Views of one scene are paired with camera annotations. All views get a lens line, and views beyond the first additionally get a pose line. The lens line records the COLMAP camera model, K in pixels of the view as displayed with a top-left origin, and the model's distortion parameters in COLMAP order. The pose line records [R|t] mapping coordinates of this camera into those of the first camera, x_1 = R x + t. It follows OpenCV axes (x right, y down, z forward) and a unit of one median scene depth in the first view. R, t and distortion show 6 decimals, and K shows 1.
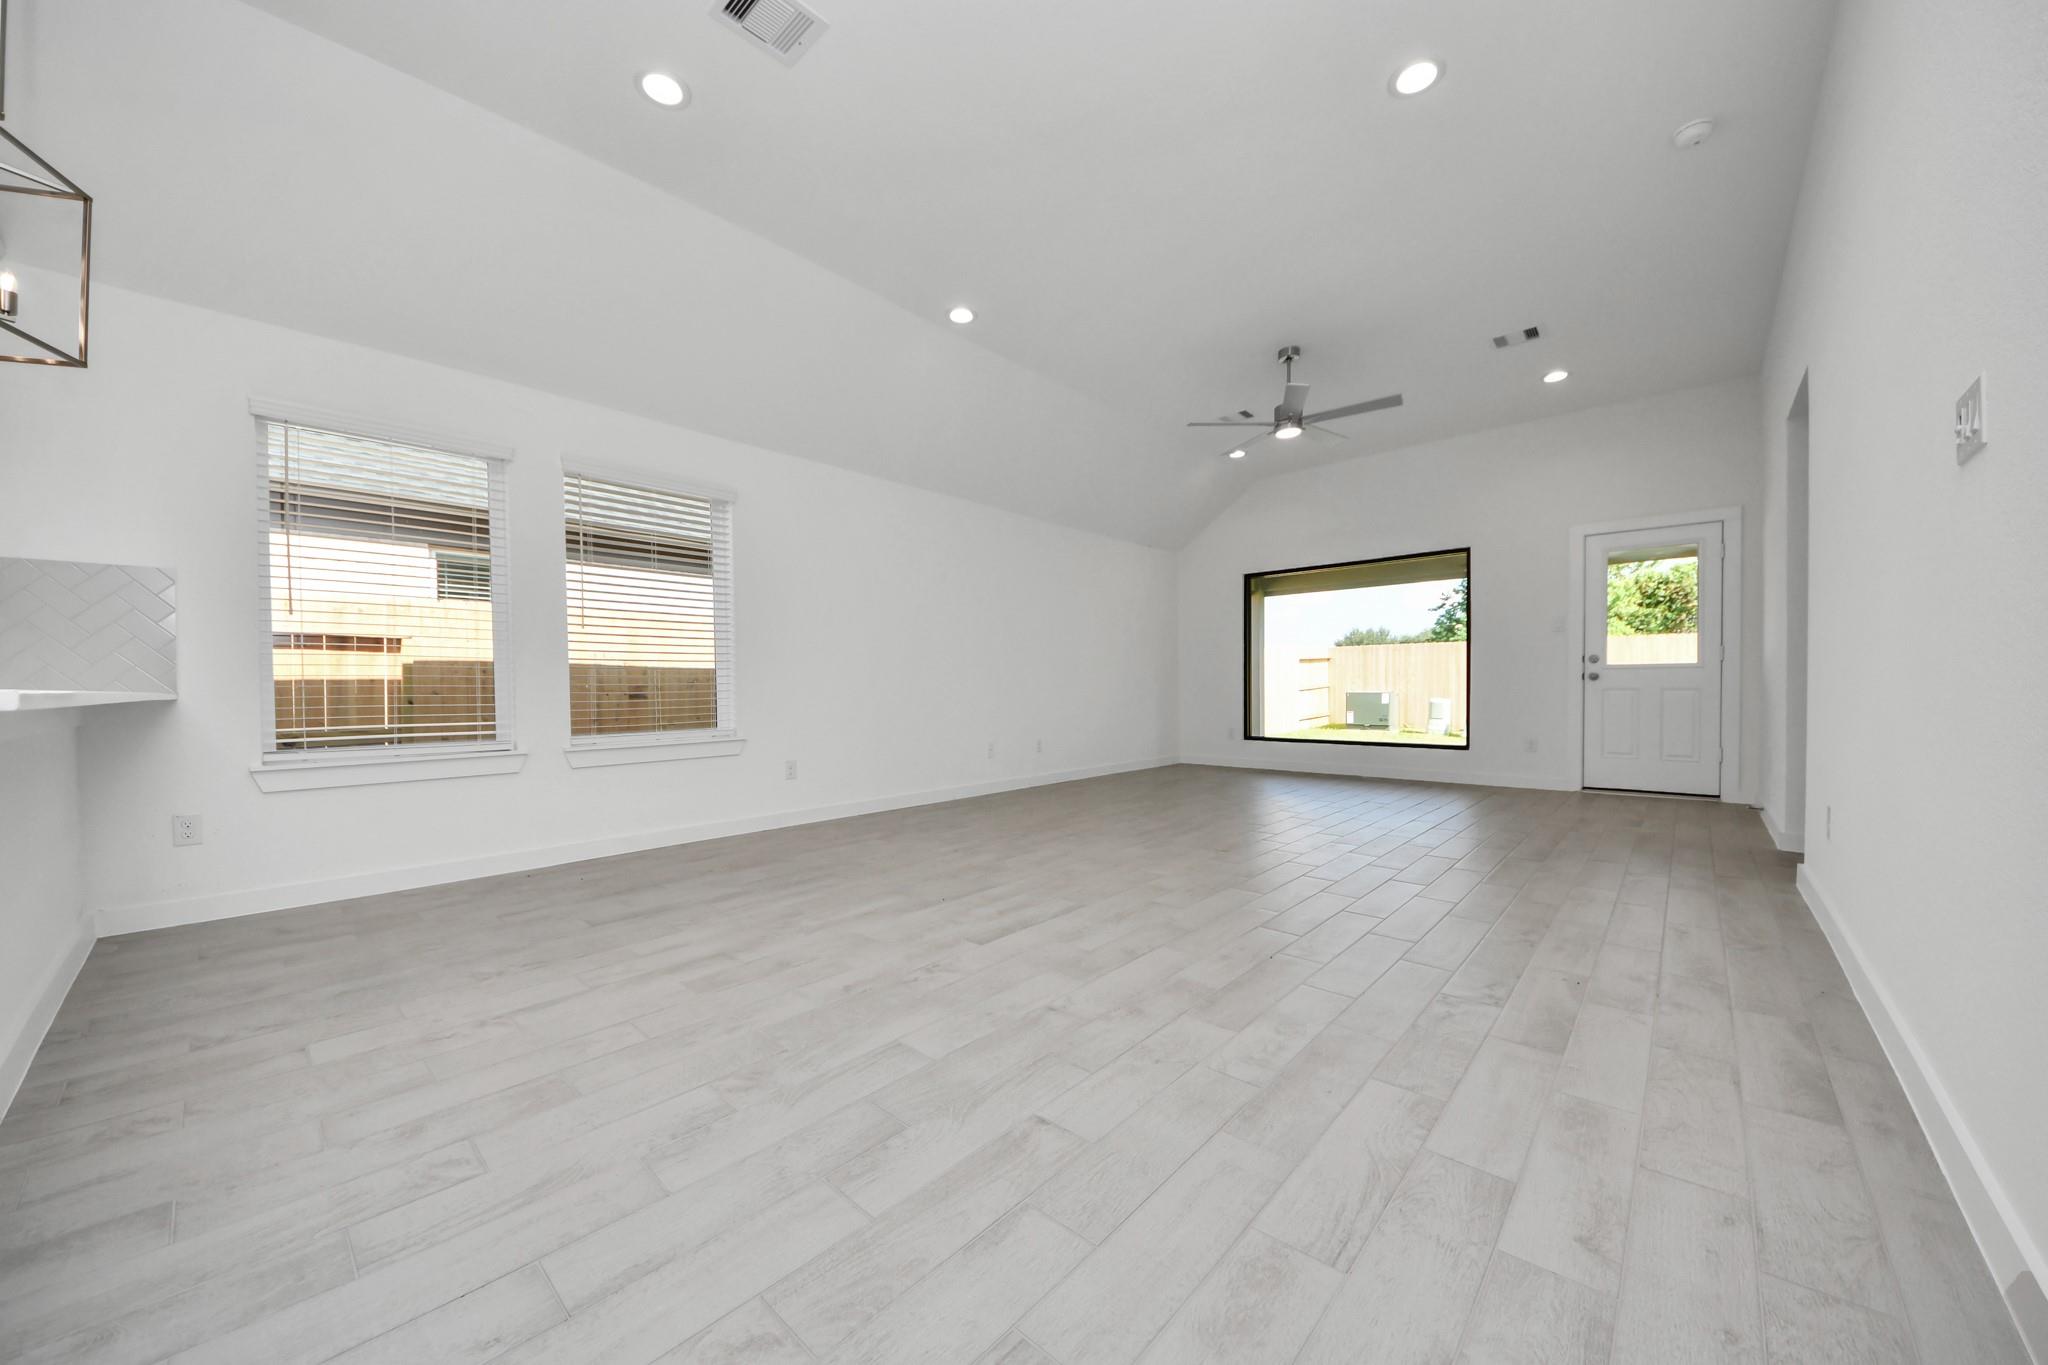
lens RADIAL K [[728.5, 0, 1024.0], [0, 728.5, 693.3], [0, 0, 1]] dist [0.005931, -0.002466]
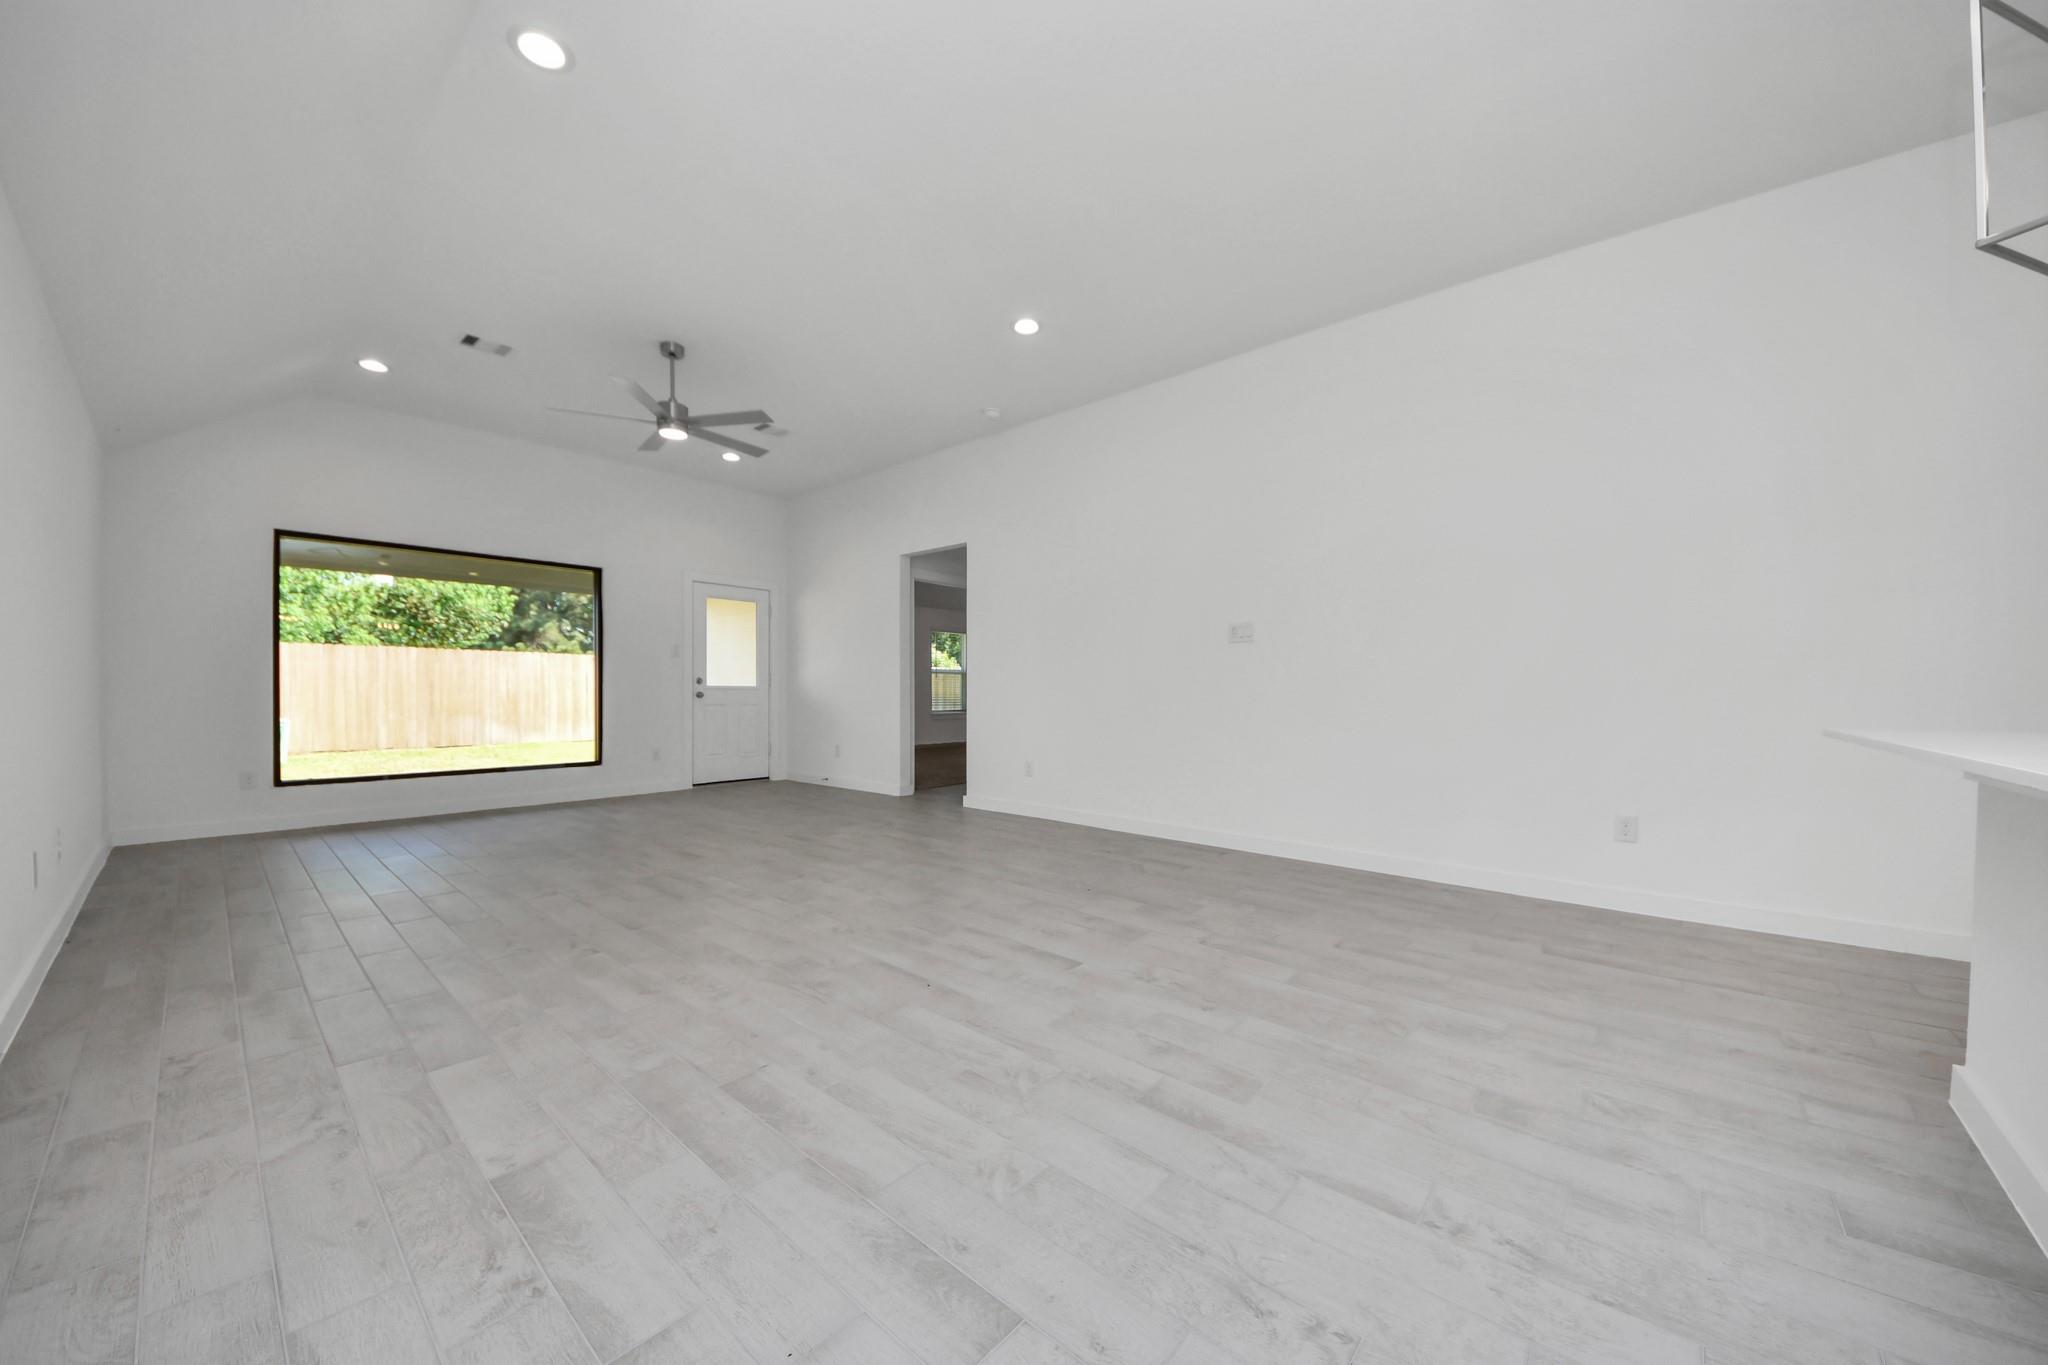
lens RADIAL K [[728.5, 0, 1012.2], [0, 728.5, 708.2], [0, 0, 1]] dist [0.005931, -0.002466]
pose [[-0.007421, -0.016515, 0.999836, -0.587577], [0.006269, 0.999843, 0.016562, -0.021632], [-0.999953, 0.006391, -0.007316, 0.589146]]
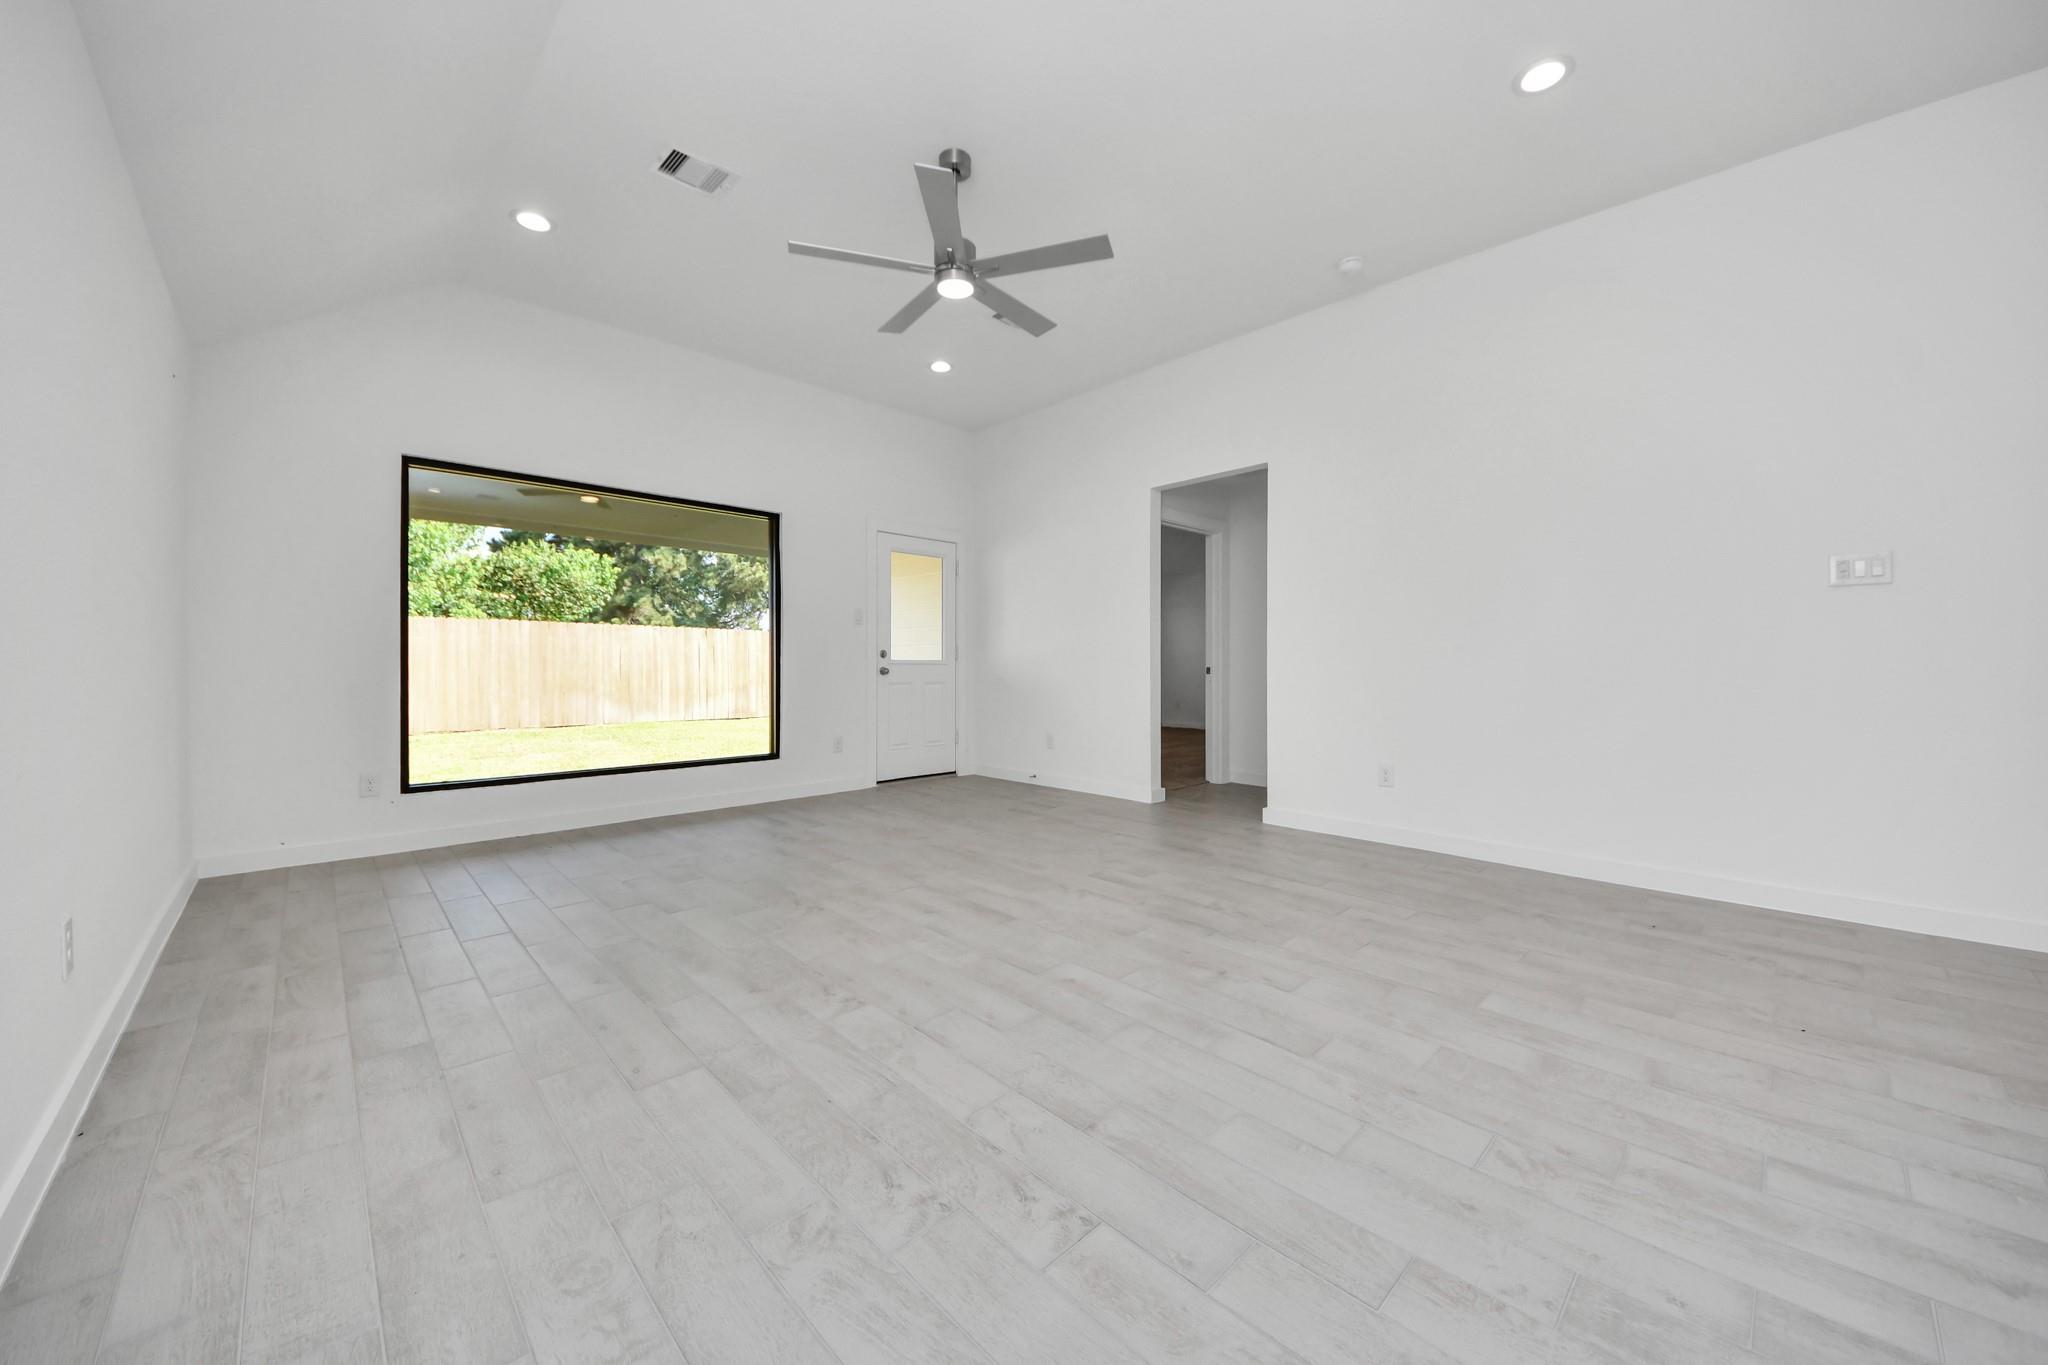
lens RADIAL K [[728.5, 0, 1021.6], [0, 728.5, 682.2], [0, 0, 1]] dist [0.005931, -0.002466]
pose [[0.062244, -0.014829, 0.997951, -0.274787], [0.005831, 0.999878, 0.014494, -0.026874], [-0.998044, 0.004917, 0.062323, 0.926329]]
